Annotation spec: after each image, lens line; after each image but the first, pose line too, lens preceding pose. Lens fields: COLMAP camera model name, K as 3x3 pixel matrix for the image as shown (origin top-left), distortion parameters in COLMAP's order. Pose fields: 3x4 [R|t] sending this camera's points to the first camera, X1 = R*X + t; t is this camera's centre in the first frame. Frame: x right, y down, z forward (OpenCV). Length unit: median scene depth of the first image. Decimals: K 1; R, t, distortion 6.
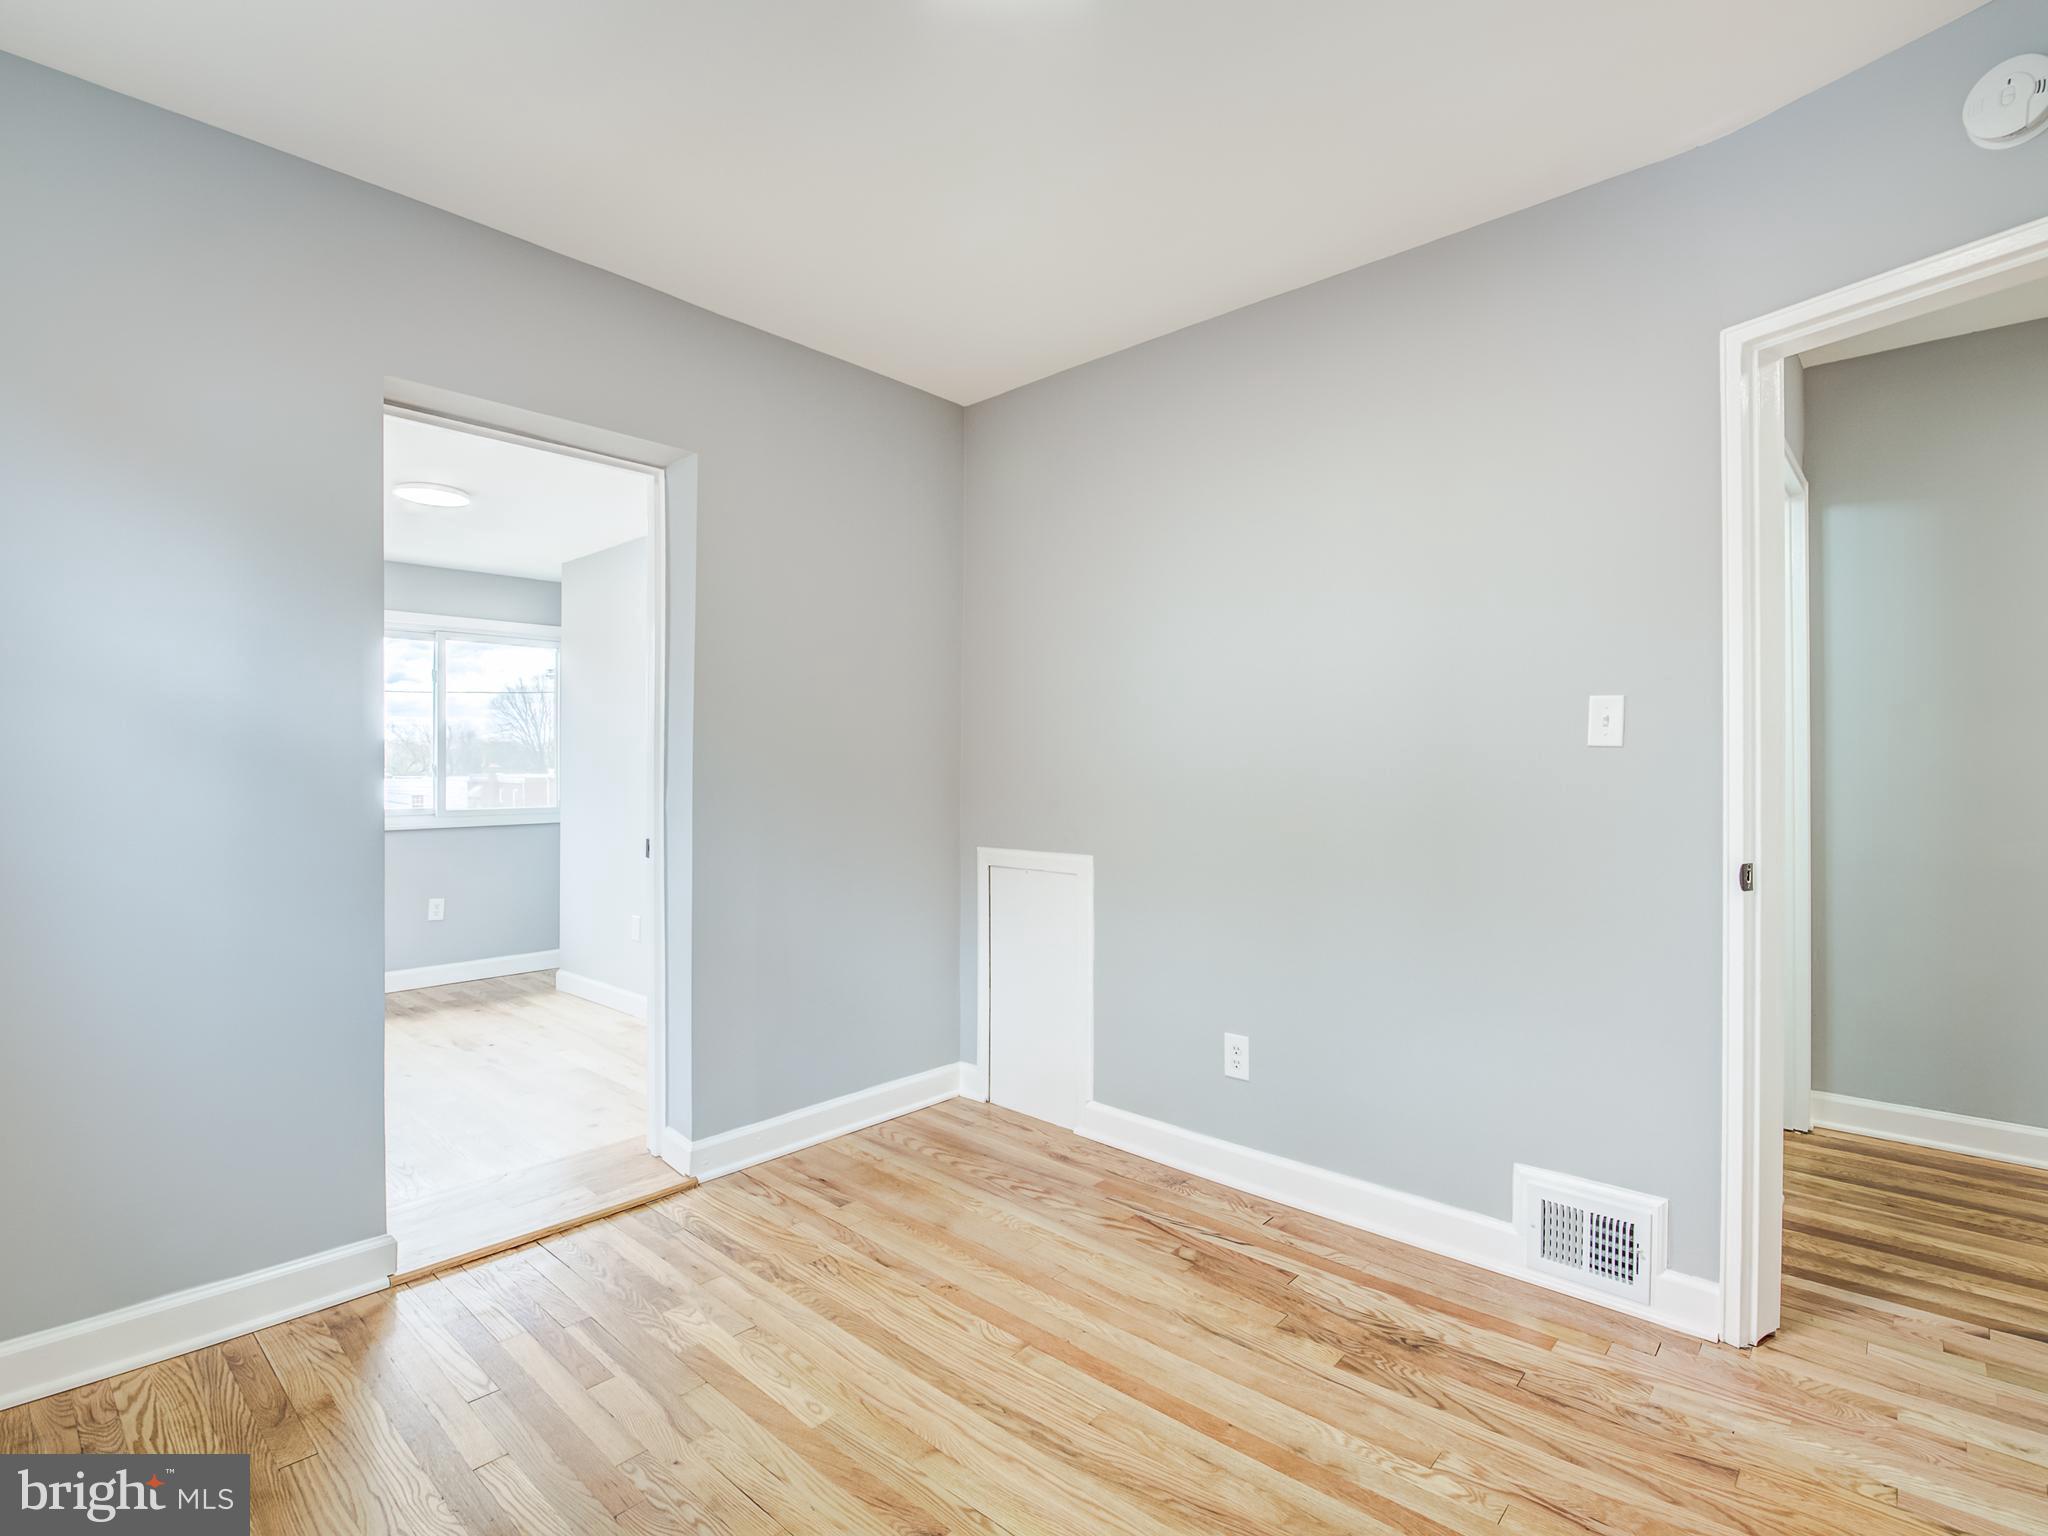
lens RADIAL K [[995.6, 0, 1023.3], [0, 995.6, 775.5], [0, 0, 1]] dist [-0.001416, -0.011169]
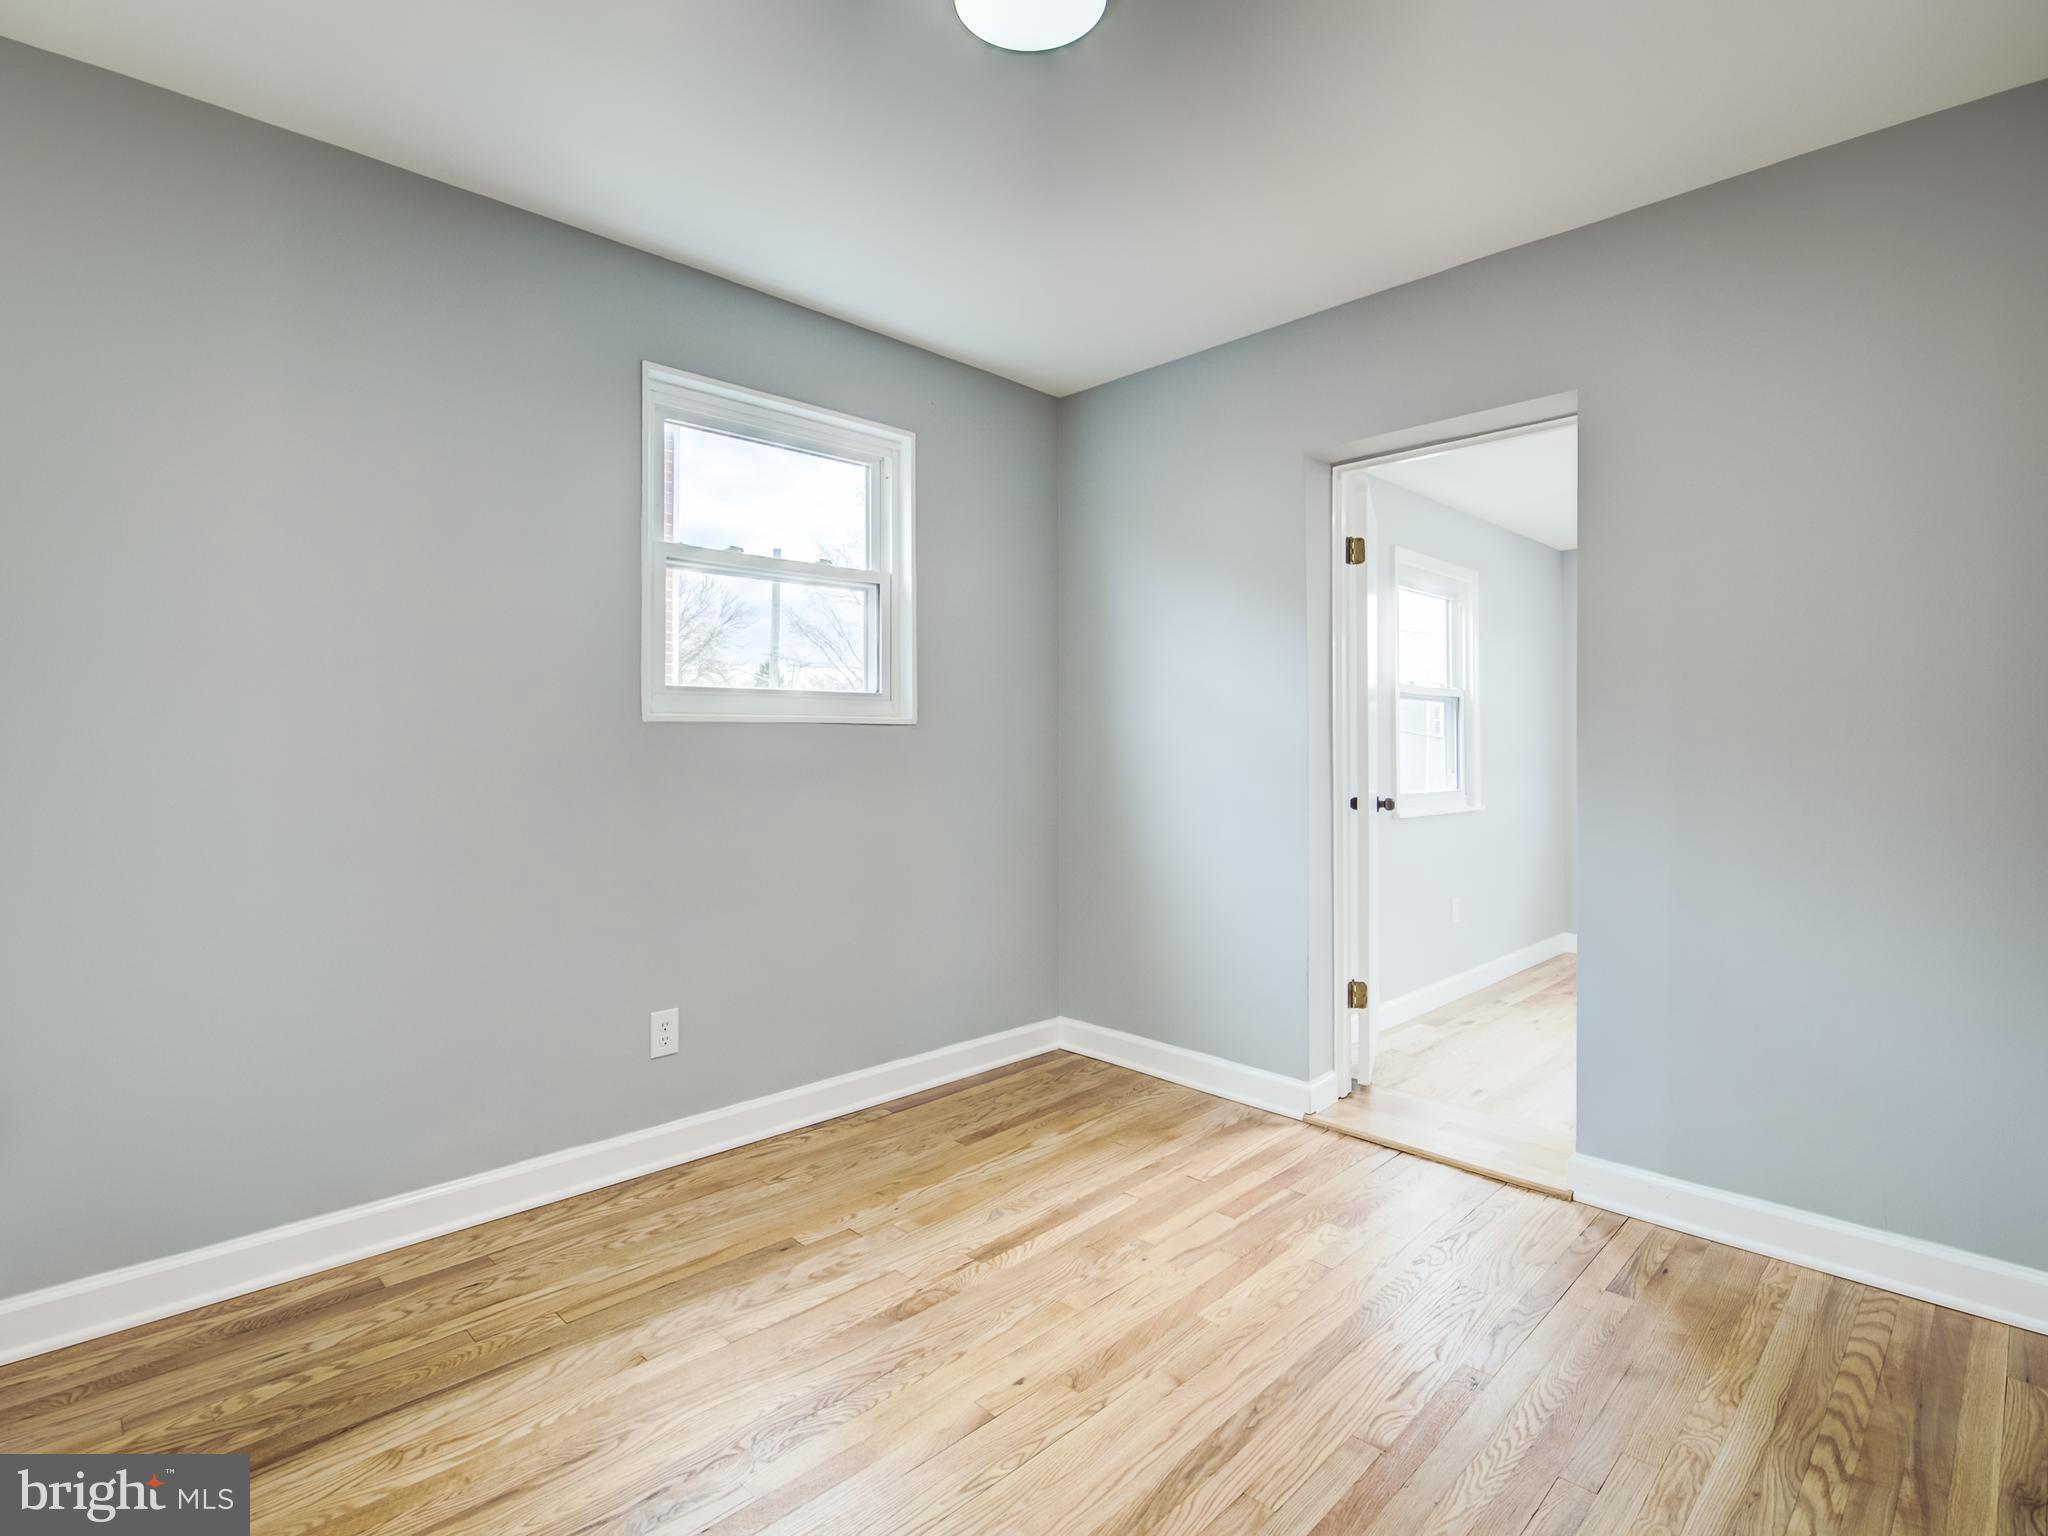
lens RADIAL K [[1016.3, 0, 1022.6], [0, 1016.3, 734.1], [0, 0, 1]] dist [0.003337, -0.010578]
pose [[-0.059470, -0.010356, -0.998176, 0.812297], [-0.005536, 0.999934, -0.010044, 0.001322], [0.998215, 0.004928, -0.059523, 0.720730]]
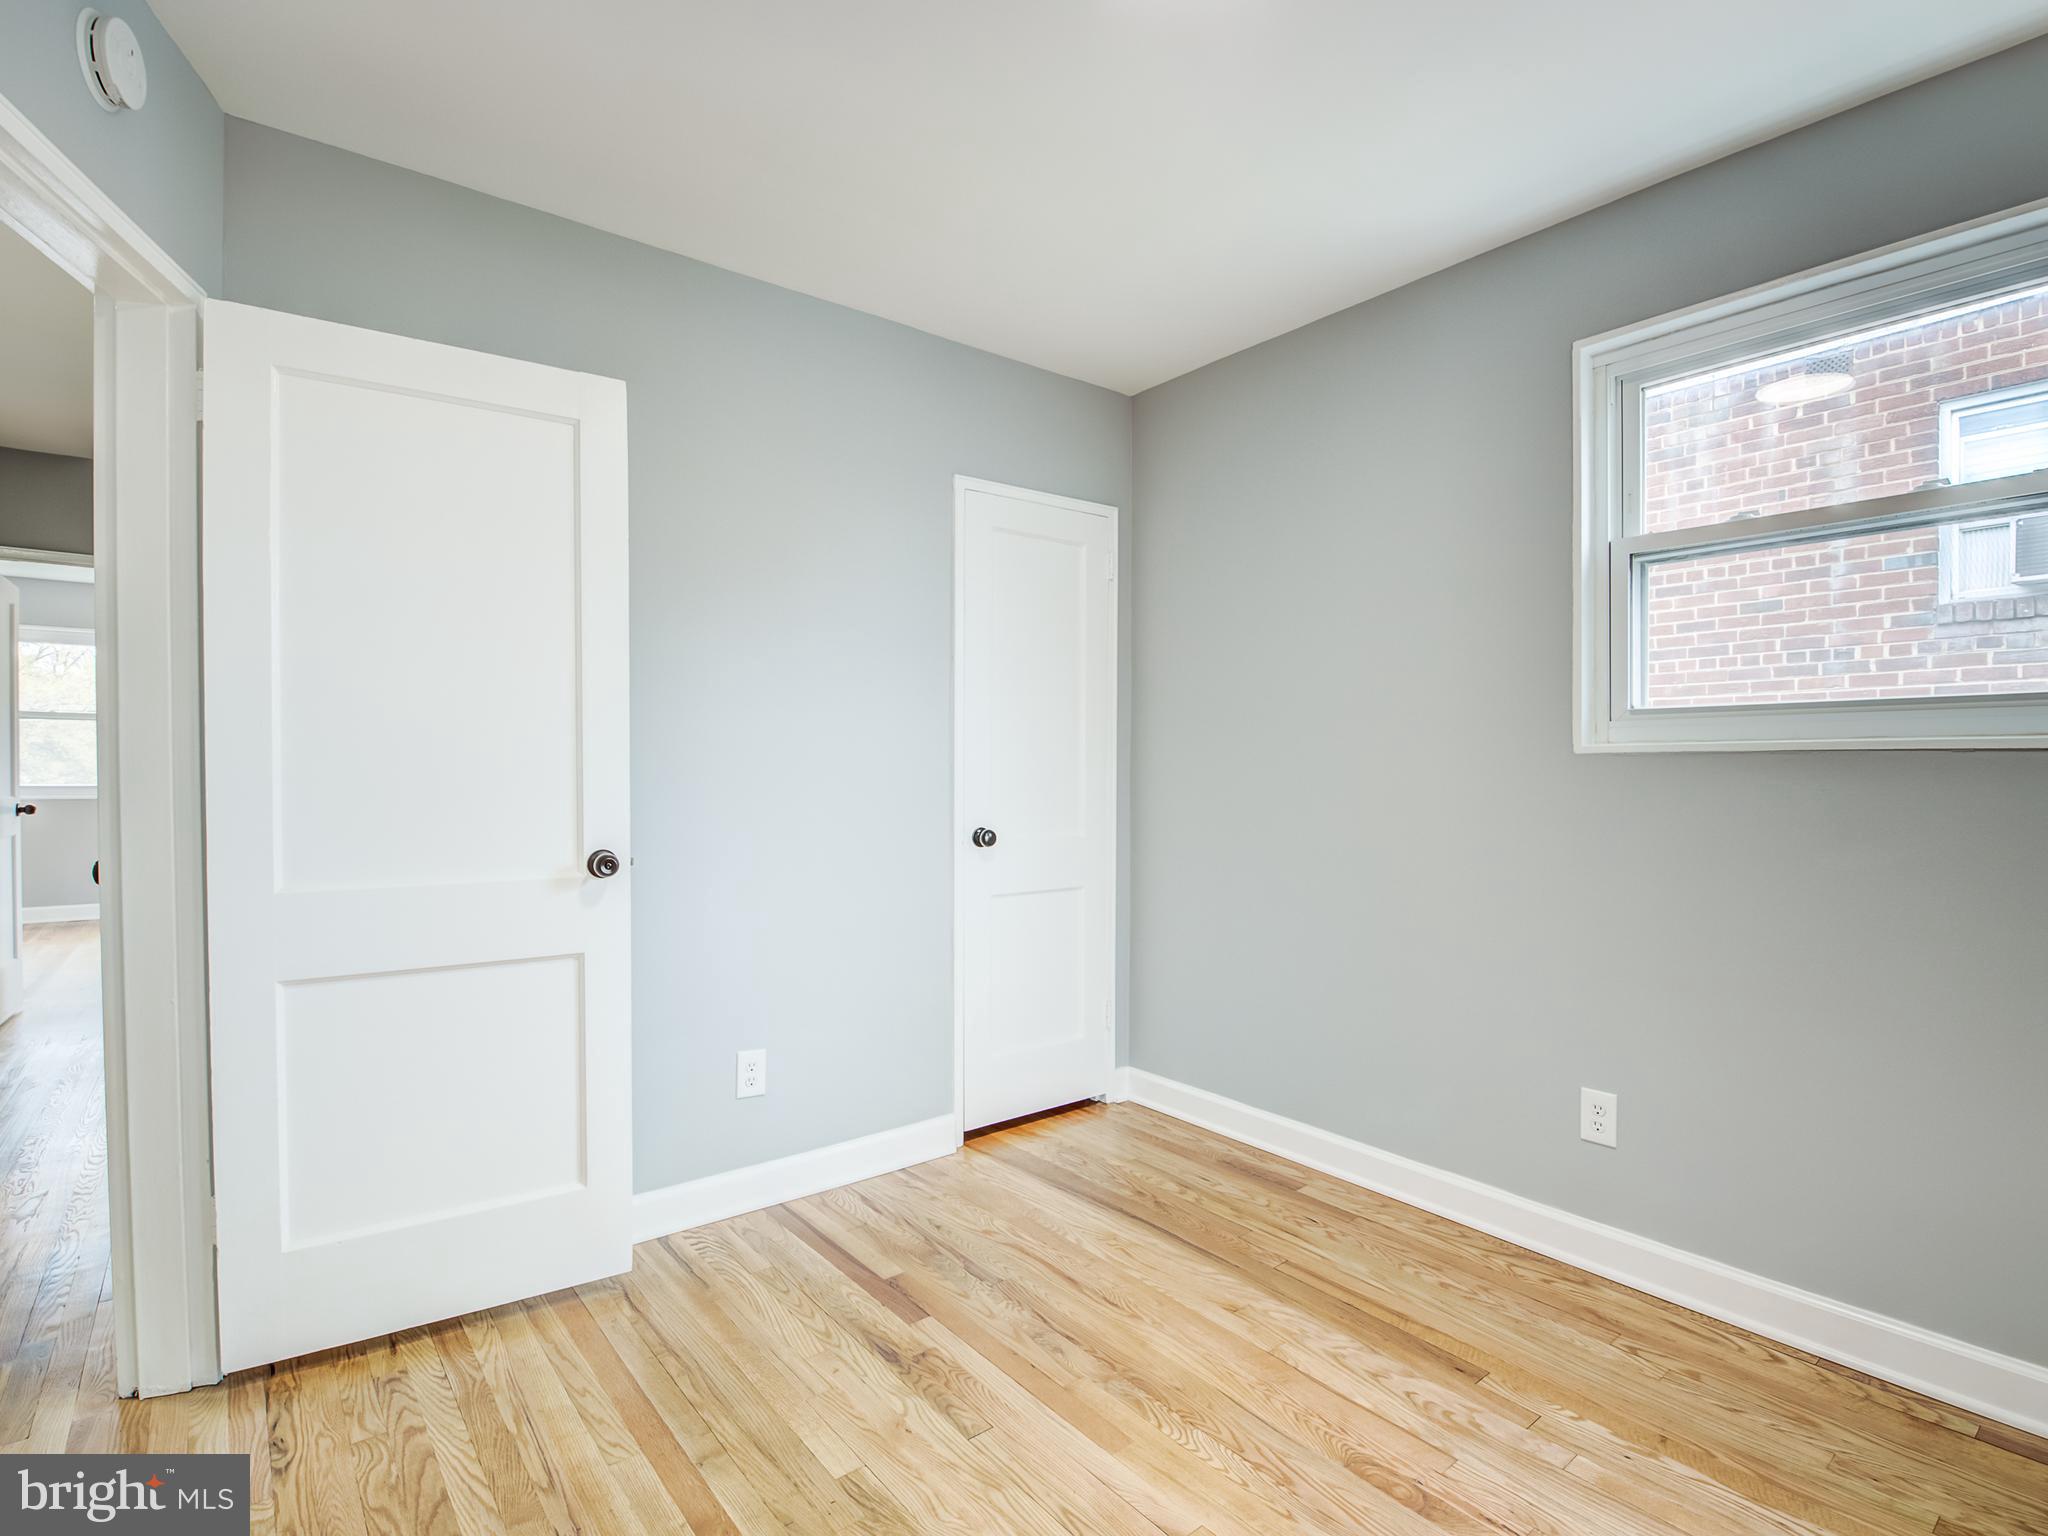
lens RADIAL K [[1005.1, 0, 1019.2], [0, 1005.1, 789.0], [0, 0, 1]] dist [-0.000308, -0.011370]
pose [[-0.986288, -0.011898, 0.164602, -0.017110], [-0.007246, 0.999558, 0.028831, -0.012700], [-0.164873, 0.027243, -0.985939, 1.366451]]
